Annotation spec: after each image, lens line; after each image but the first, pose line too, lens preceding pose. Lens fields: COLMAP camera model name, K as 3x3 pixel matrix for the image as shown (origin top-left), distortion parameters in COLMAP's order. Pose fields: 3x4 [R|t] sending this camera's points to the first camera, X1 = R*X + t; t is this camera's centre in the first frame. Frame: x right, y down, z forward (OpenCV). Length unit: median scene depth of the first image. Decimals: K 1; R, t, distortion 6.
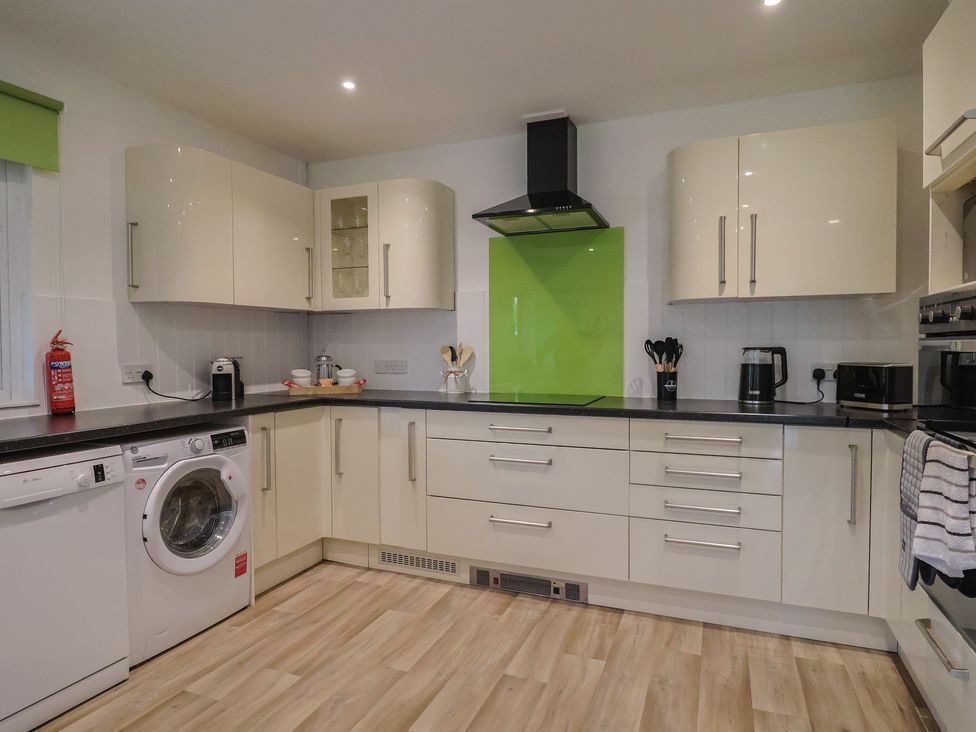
lens RADIAL K [[575.5, 0, 487.8], [0, 575.5, 363.8], [0, 0, 1]] dist [-0.009231, -0.002332]
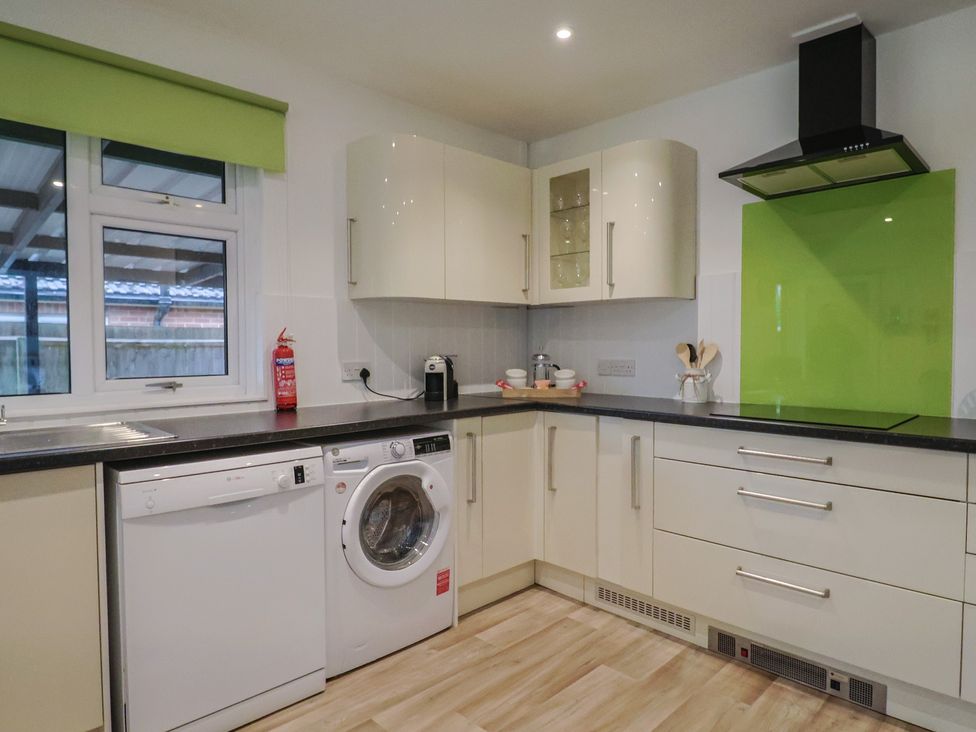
lens RADIAL K [[590.5, 0, 494.8], [0, 590.5, 364.8], [0, 0, 1]] dist [0.001547, -0.014250]
pose [[0.921737, 0.013683, -0.387574, 0.006627], [-0.012005, 0.999905, 0.006750, -0.003791], [0.387630, -0.001569, 0.921814, 0.153970]]
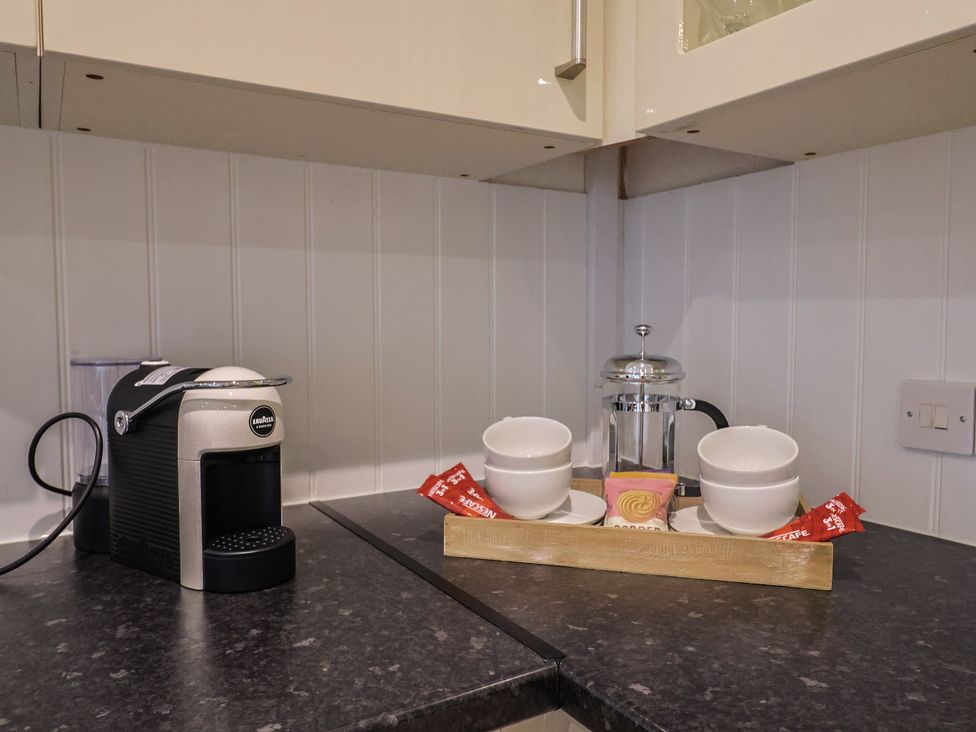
lens RADIAL K [[799.6, 0, 487.3], [0, 799.6, 364.7], [0, 0, 1]] dist [-0.002379, -0.001666]
pose [[0.824362, 0.038975, -0.564720, -0.206696], [-0.018214, 0.998937, 0.042355, -0.027109], [0.565770, -0.024630, 0.824195, 0.898529]]
